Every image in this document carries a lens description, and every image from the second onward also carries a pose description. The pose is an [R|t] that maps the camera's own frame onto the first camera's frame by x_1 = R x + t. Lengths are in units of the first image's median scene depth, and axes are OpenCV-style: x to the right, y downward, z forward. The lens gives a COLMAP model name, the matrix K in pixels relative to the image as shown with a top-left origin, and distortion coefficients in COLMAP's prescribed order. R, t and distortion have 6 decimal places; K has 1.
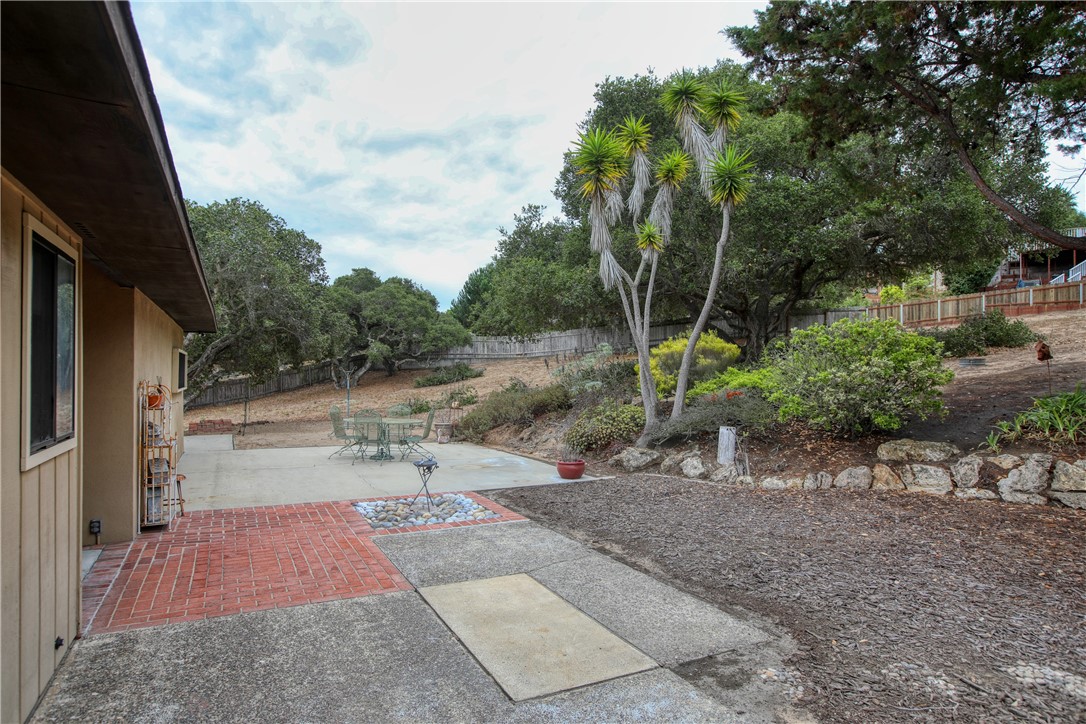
lens RADIAL K [[623.7, 0, 547.0], [0, 623.7, 363.1], [0, 0, 1]] dist [-0.022036, 0.000460]
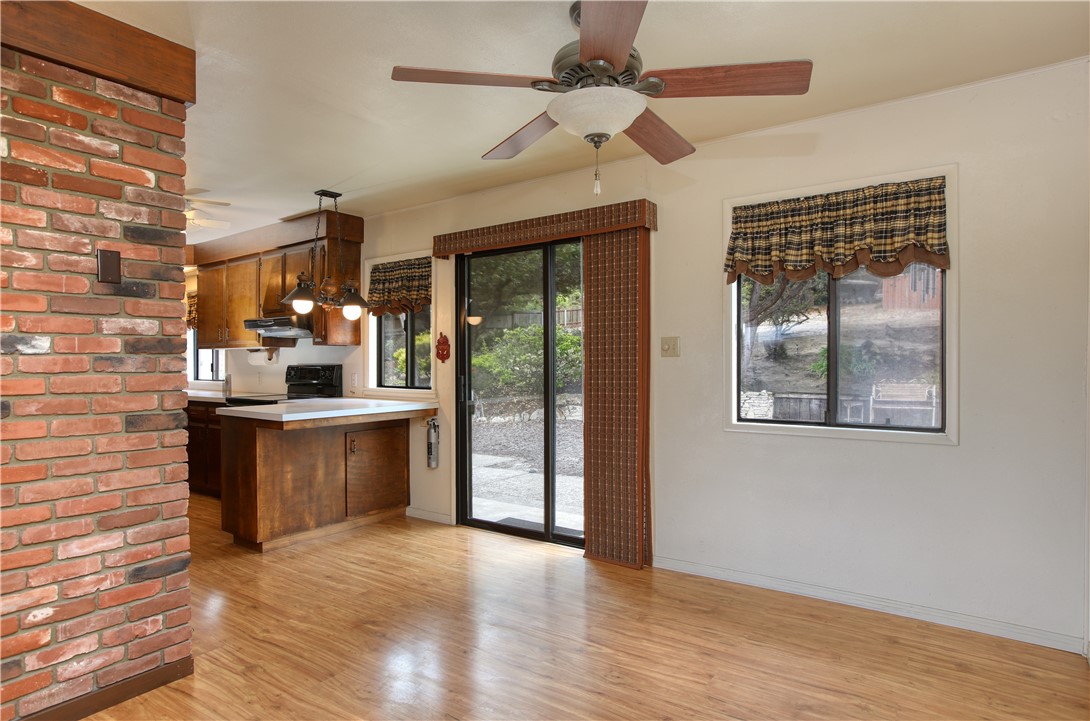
lens RADIAL K [[610.1, 0, 545.1], [0, 610.1, 361.4], [0, 0, 1]] dist [0.003153, 0.000264]
pose [[0.884324, 0.001055, 0.466873, -0.298403], [-0.006191, 0.999936, 0.009467, 0.014522], [-0.466833, -0.011263, 0.884274, -0.533276]]
